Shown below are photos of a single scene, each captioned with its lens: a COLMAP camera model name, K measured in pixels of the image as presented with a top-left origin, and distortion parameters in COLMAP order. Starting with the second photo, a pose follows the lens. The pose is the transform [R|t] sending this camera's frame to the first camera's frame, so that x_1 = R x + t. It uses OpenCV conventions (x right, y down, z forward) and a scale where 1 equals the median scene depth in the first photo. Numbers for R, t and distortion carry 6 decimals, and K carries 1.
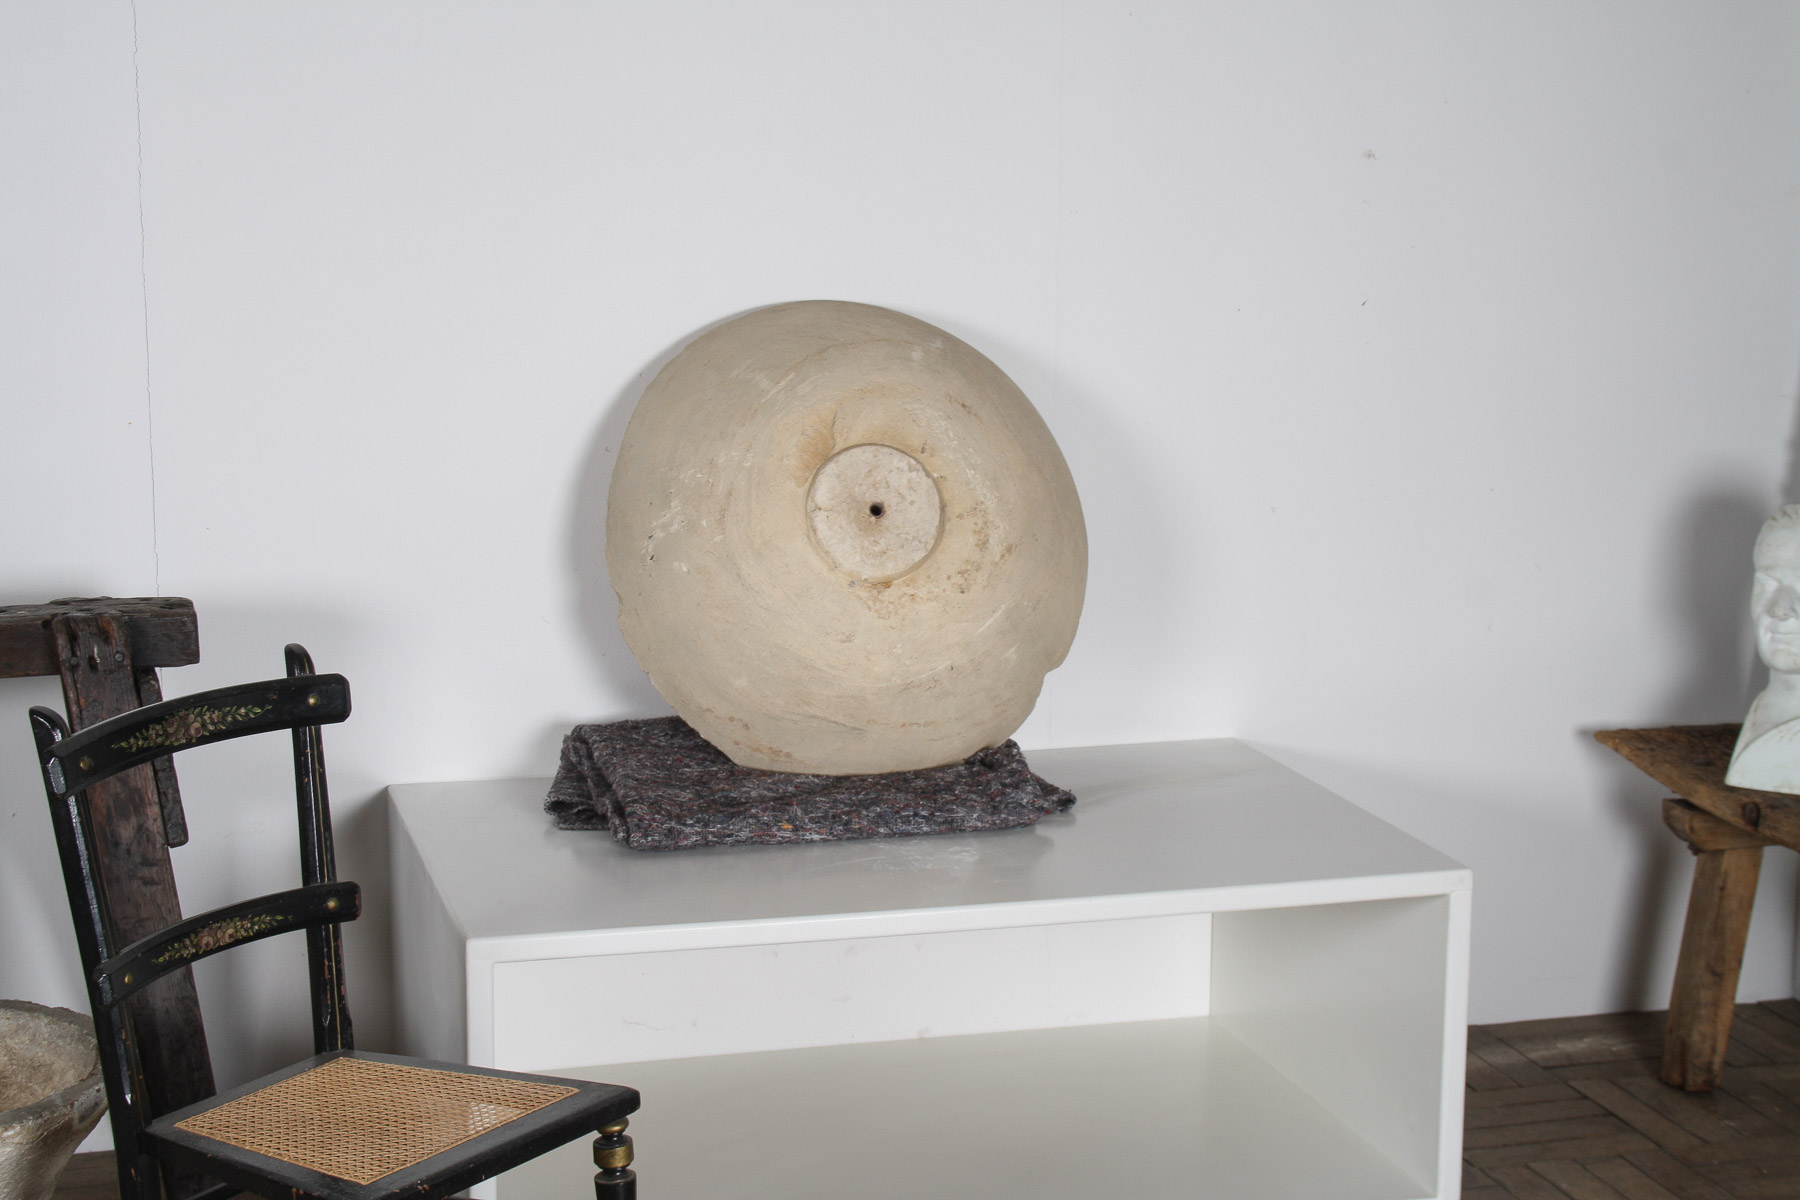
lens RADIAL K [[3000.2, 0, 934.5], [0, 3000.2, 606.4], [0, 0, 1]] dist [0.036191, 0.008531]
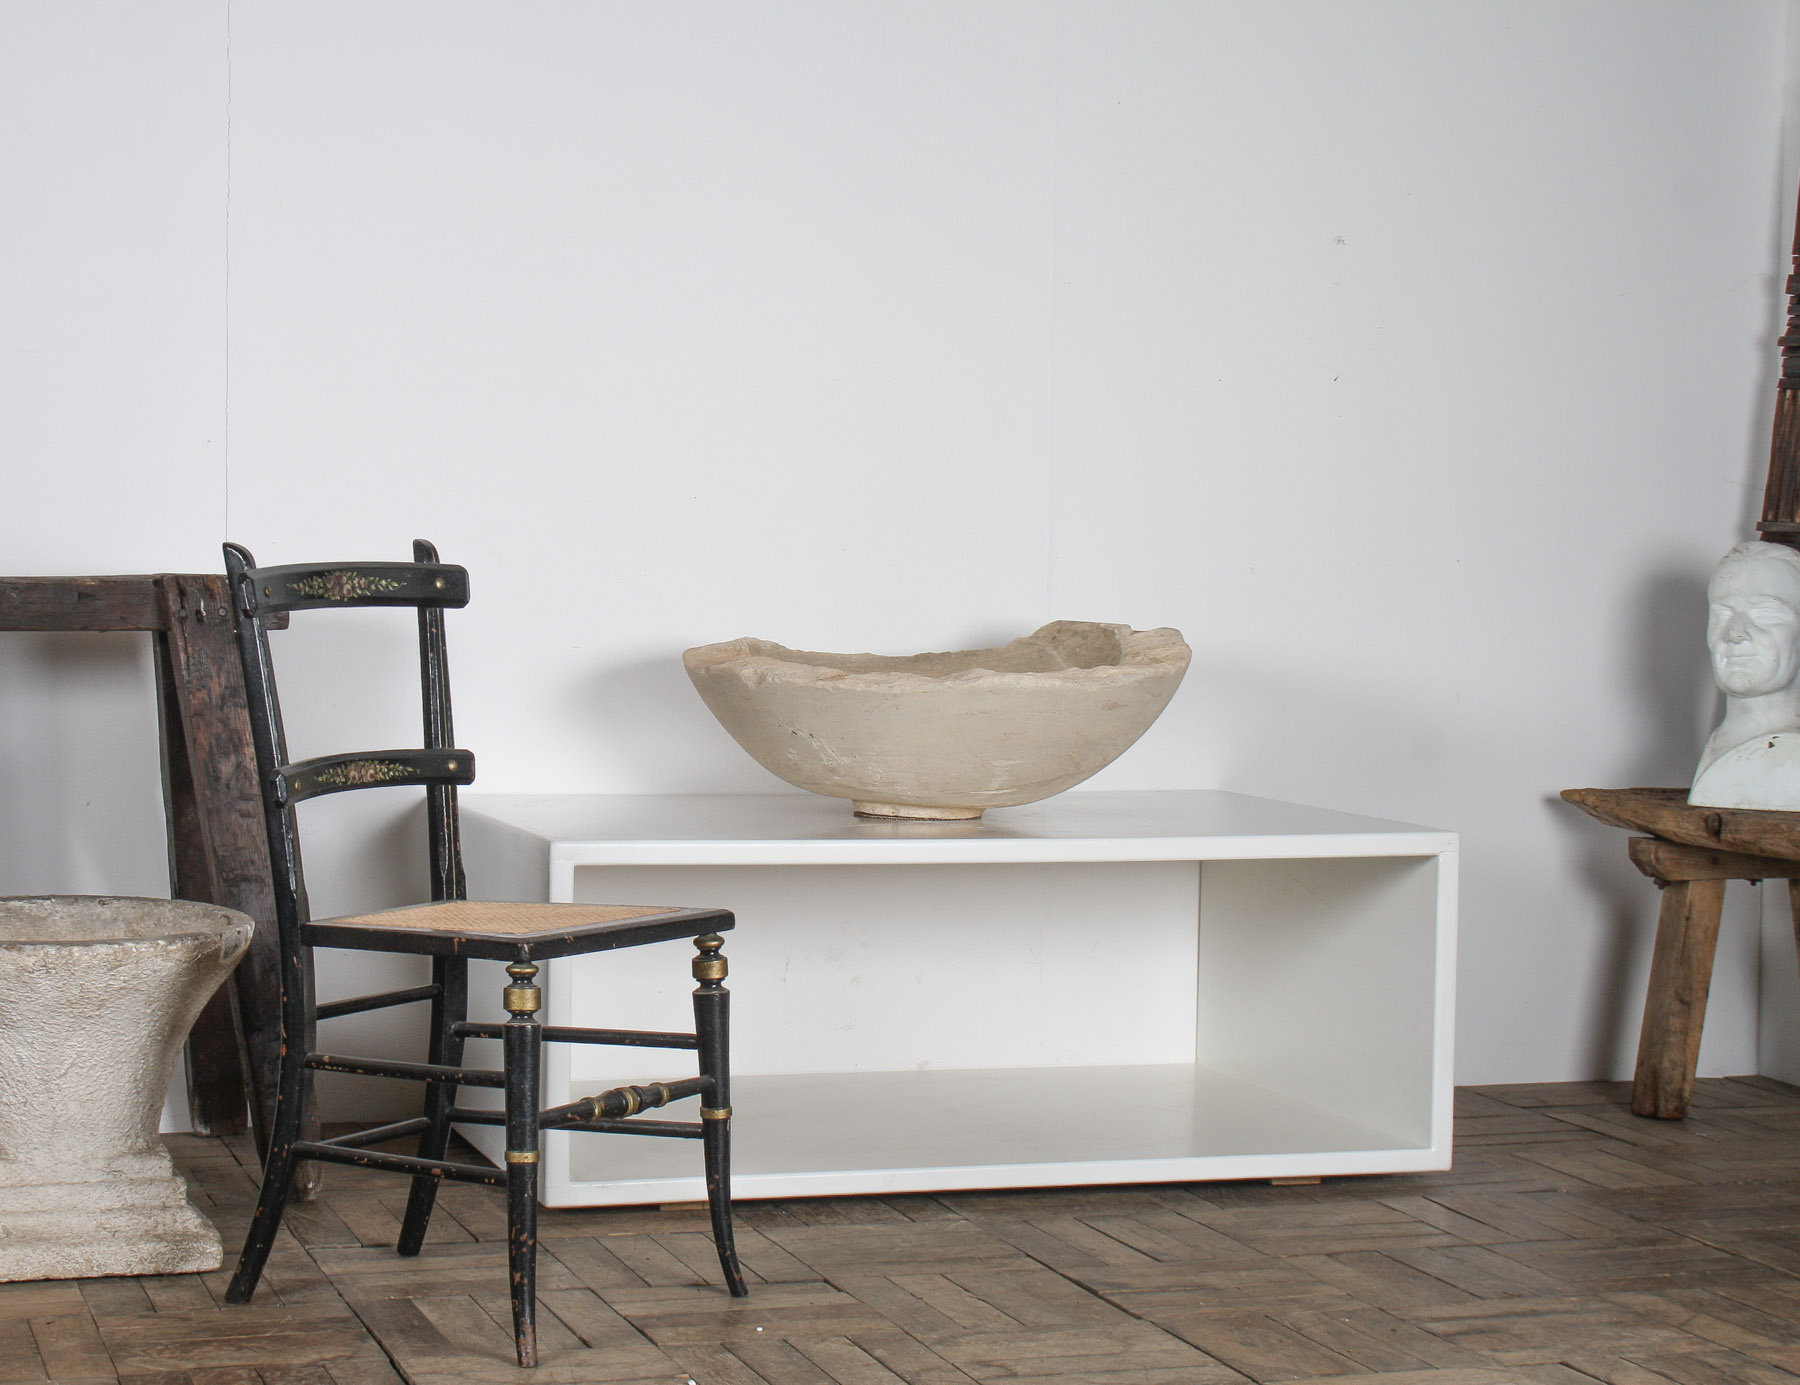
lens RADIAL K [[3442.2, 0, 778.5], [0, 3442.2, 692.4], [0, 0, 1]] dist [0.041687, 0.062135]
pose [[0.999965, 0.006086, 0.005712, -0.069366], [-0.005284, 0.991337, -0.131235, 0.193338], [-0.006461, 0.131200, 0.991335, -0.224342]]
